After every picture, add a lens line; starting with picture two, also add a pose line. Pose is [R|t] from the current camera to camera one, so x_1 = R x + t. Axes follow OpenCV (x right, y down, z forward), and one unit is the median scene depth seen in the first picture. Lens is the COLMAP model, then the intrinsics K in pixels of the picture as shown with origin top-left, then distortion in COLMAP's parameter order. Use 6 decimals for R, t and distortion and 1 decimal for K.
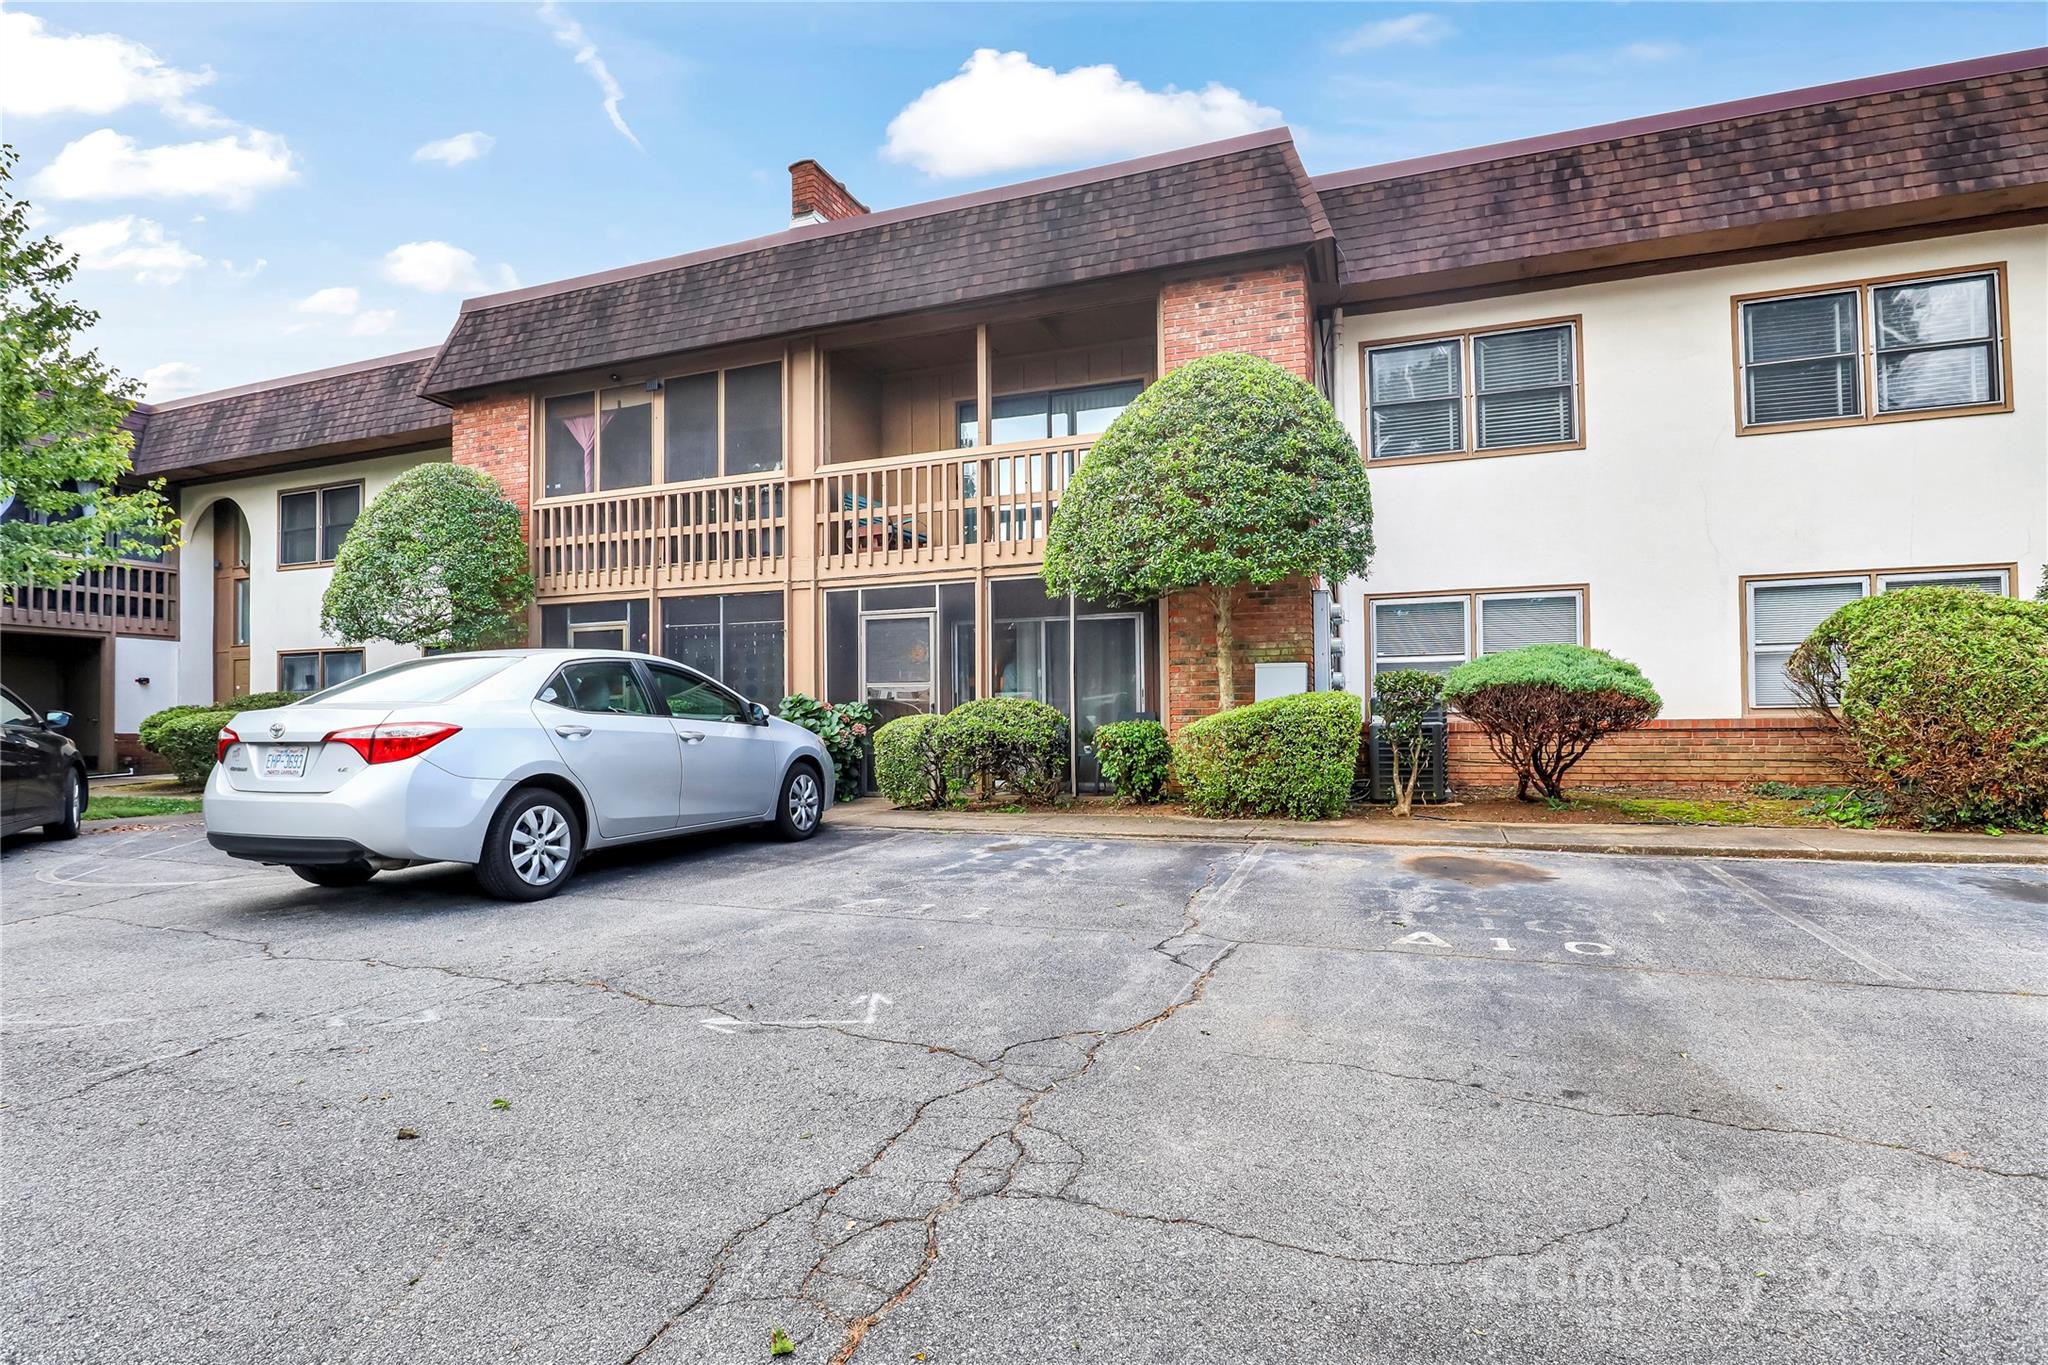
lens RADIAL K [[1023.3, 0, 1021.8], [0, 1023.3, 689.6], [0, 0, 1]] dist [-0.028344, 0.003267]
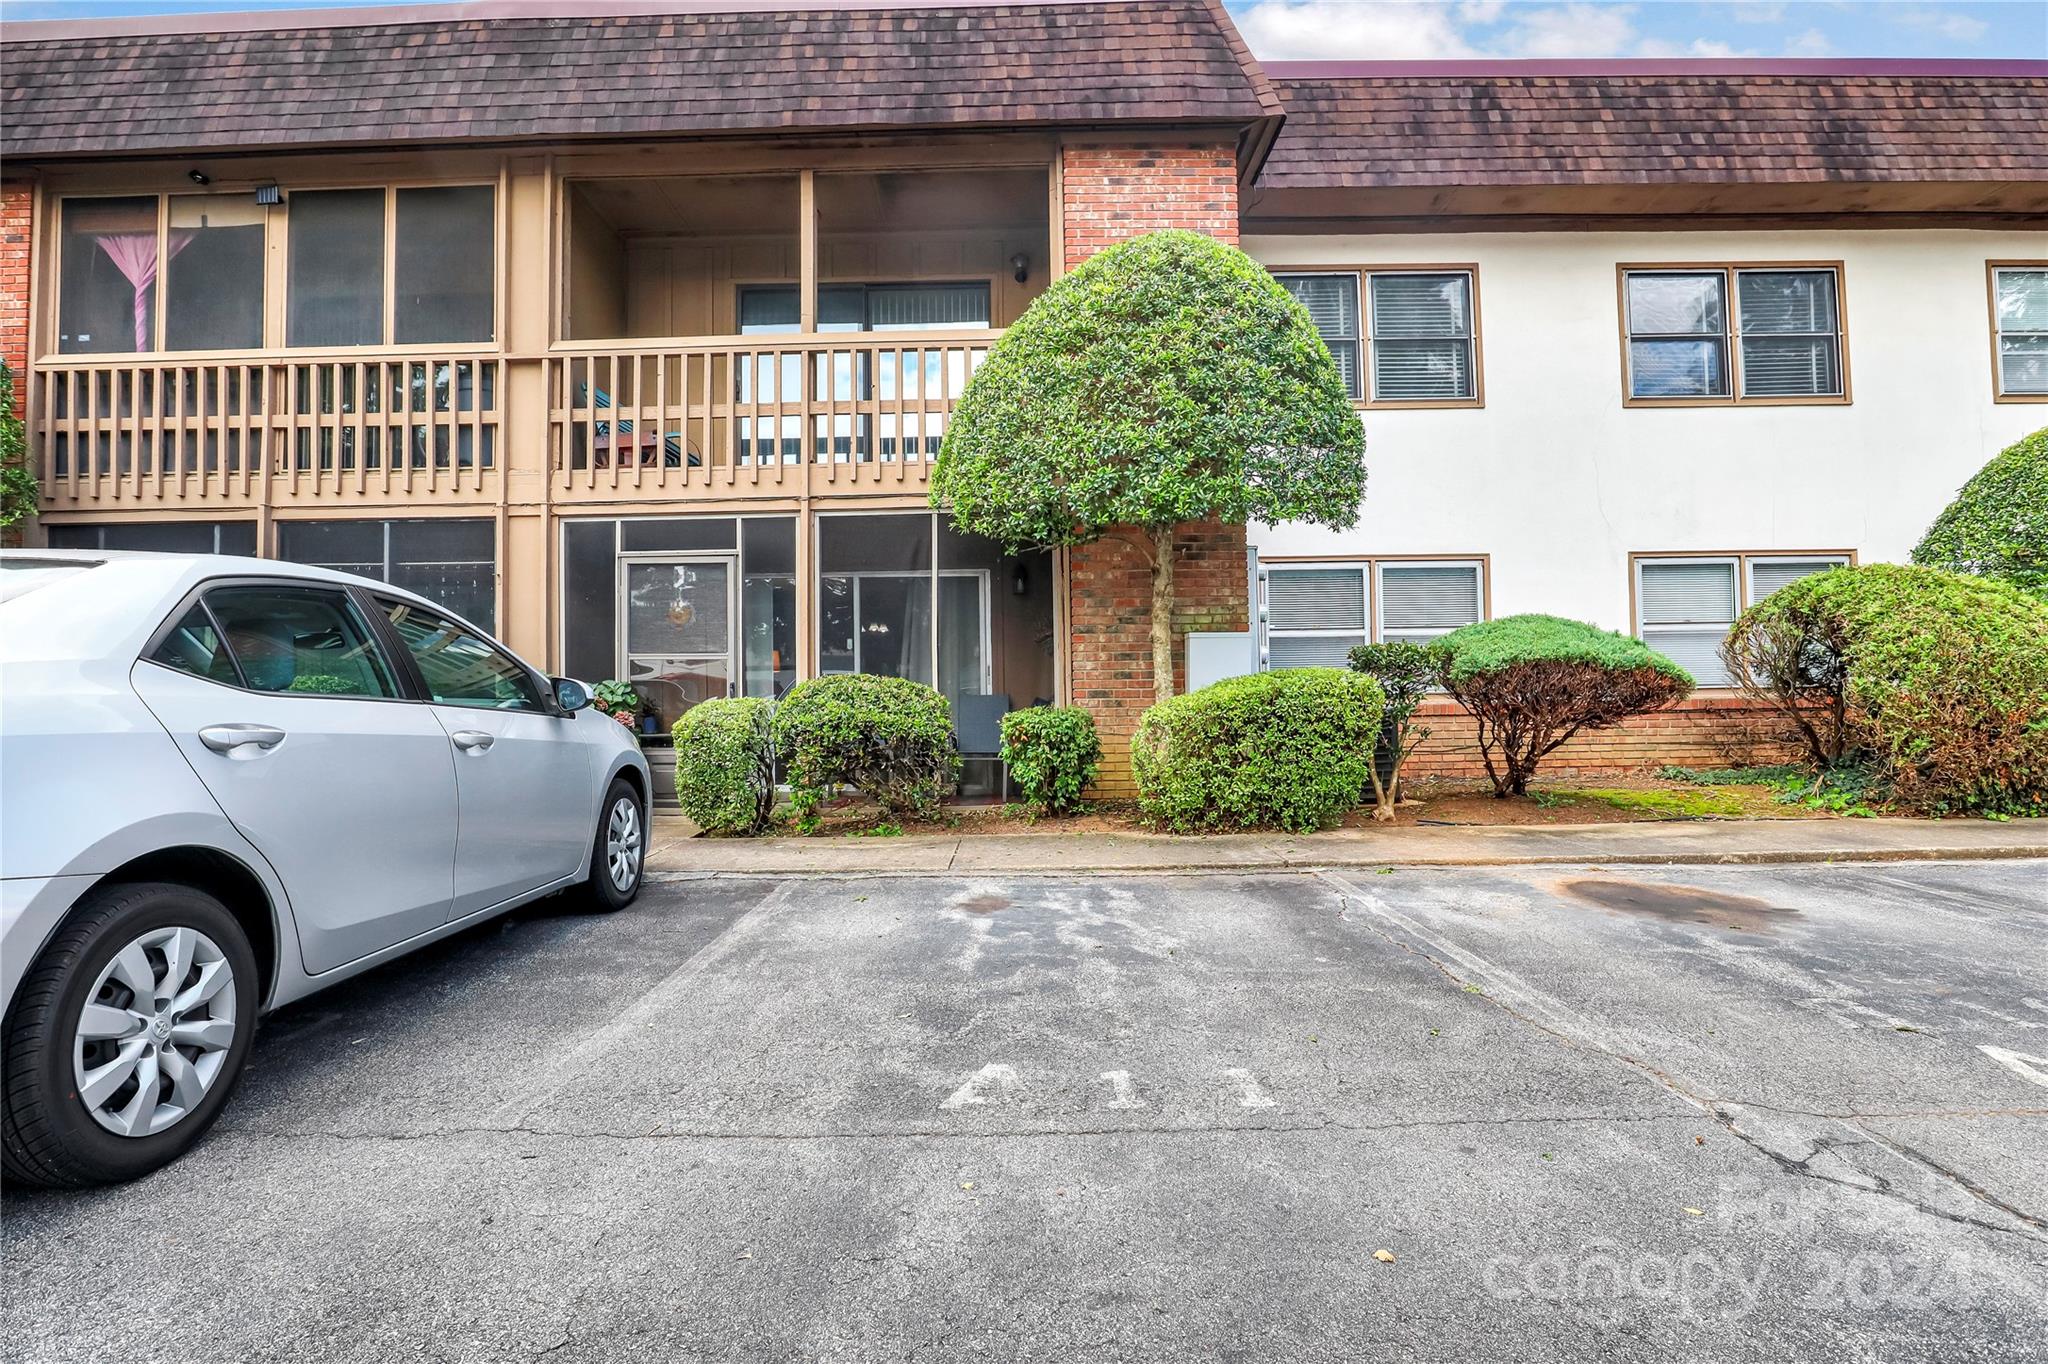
lens RADIAL K [[1023.3, 0, 1016.5], [0, 1023.3, 664.8], [0, 0, 1]] dist [-0.028344, 0.003267]
pose [[0.938403, 0.009068, 0.345424, -0.166992], [-0.005969, 0.999932, -0.010032, 0.007811], [-0.345492, 0.007352, 0.938393, 0.291825]]
